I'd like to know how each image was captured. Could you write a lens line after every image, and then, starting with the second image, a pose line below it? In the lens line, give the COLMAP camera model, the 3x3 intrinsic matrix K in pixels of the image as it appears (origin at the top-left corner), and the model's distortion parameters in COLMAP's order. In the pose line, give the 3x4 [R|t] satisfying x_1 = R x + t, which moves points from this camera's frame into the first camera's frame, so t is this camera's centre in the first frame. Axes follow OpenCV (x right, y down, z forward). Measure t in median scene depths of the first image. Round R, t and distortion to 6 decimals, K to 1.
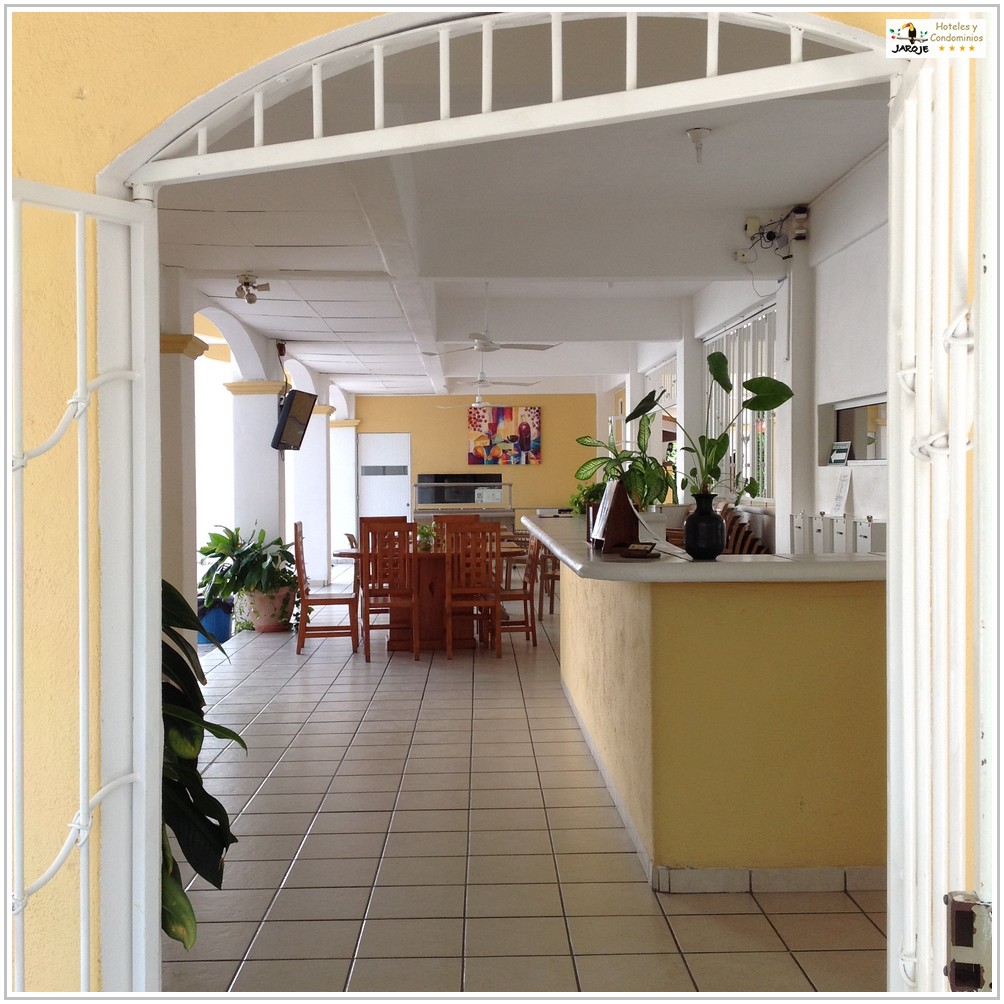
lens RADIAL K [[1281.0, 0, 503.2], [0, 1281.0, 502.0], [0, 0, 1]] dist [0.100559, 0.000000]
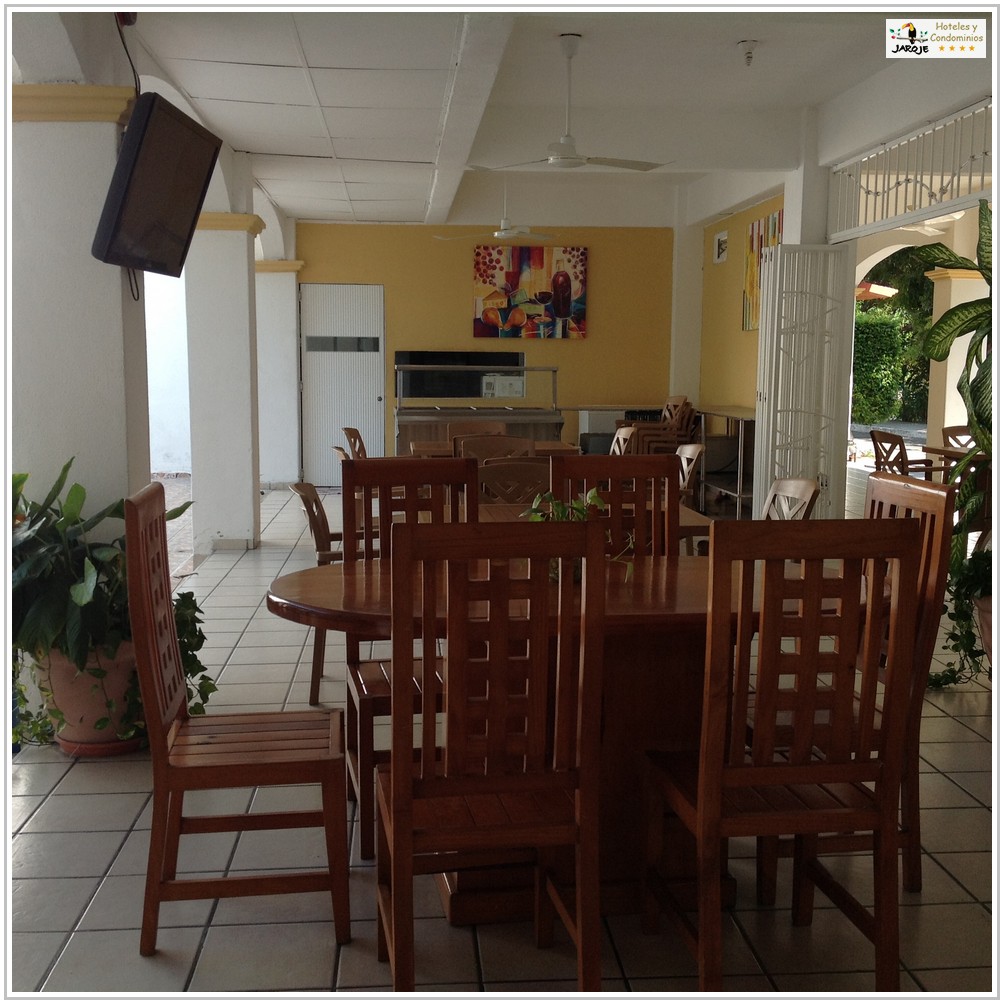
lens RADIAL K [[1281.0, 0, 508.2], [0, 1281.0, 545.0], [0, 0, 1]] dist [0.100559, 0.000000]
pose [[0.998250, 0.007804, 0.058615, -0.046925], [-0.014889, 0.992488, 0.121435, -0.004156], [-0.057227, -0.122096, 0.990867, 0.347129]]
